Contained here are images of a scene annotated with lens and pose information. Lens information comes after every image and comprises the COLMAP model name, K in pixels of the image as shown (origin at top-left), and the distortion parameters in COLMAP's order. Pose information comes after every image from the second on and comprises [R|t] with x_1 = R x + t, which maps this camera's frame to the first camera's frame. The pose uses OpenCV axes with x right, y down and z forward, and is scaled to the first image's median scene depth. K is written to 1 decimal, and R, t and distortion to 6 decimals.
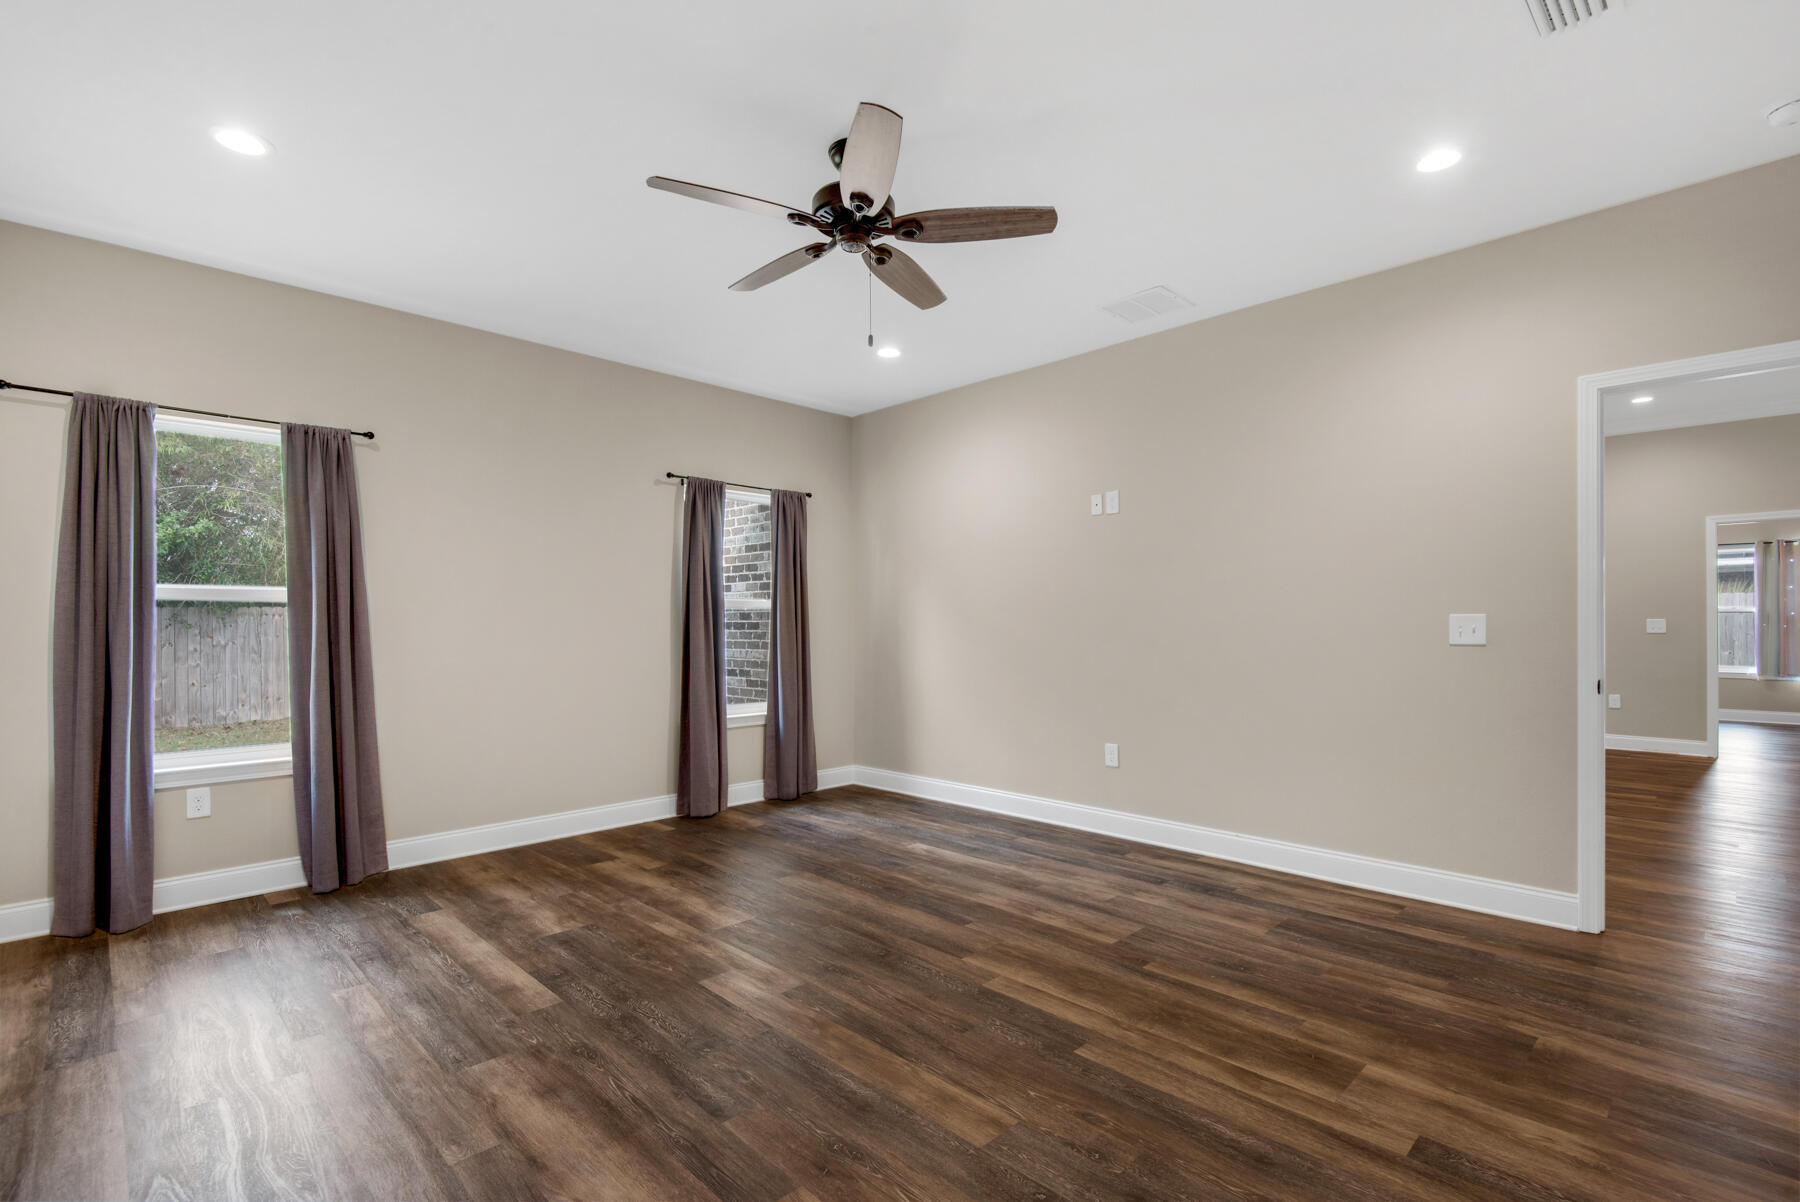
lens RADIAL K [[829.7, 0, 838.0], [0, 829.7, 610.8], [0, 0, 1]] dist [0.025376, -0.012041]
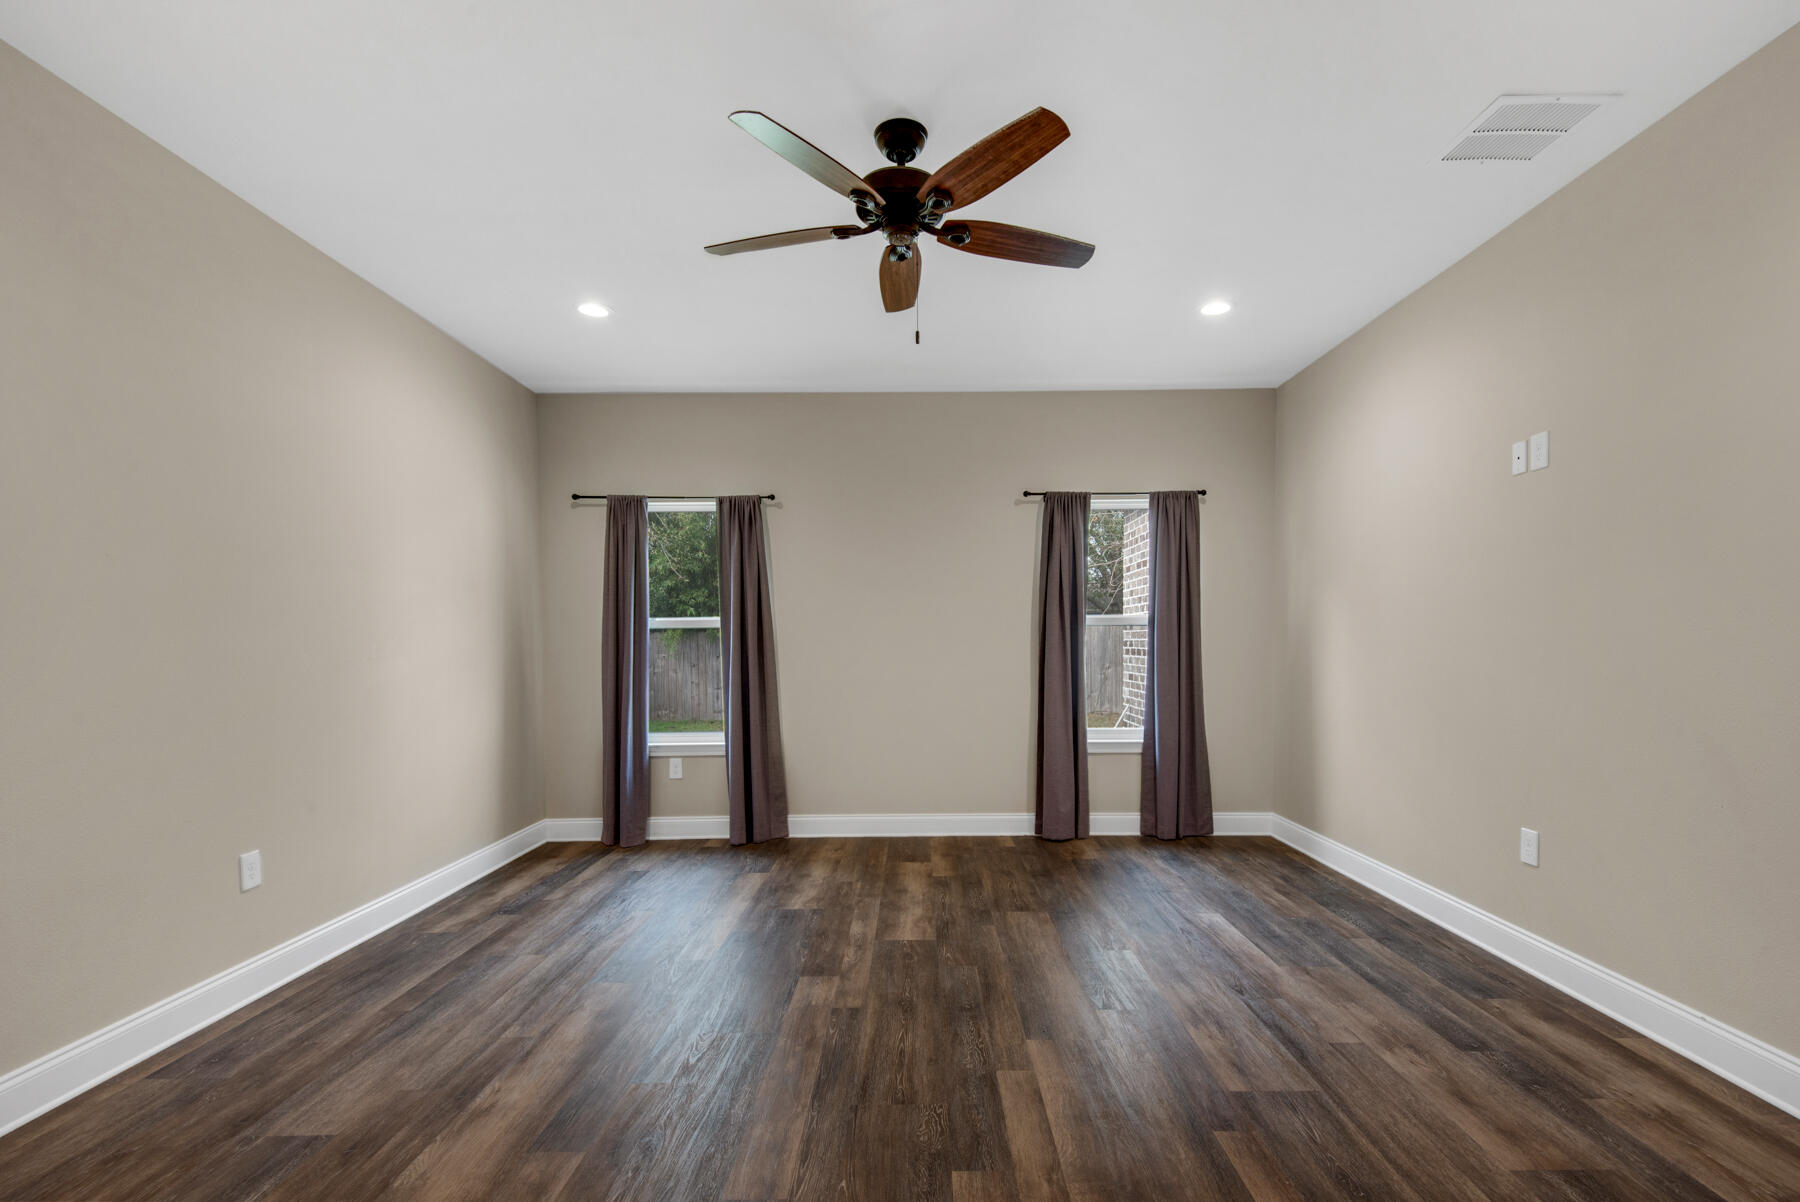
lens RADIAL K [[829.7, 0, 936.7], [0, 829.7, 650.9], [0, 0, 1]] dist [0.025376, -0.012041]
pose [[0.727194, 0.004302, -0.686419, 0.517689], [0.016029, 0.999601, 0.023245, 0.000024], [0.686245, -0.027906, 0.726835, 0.256036]]
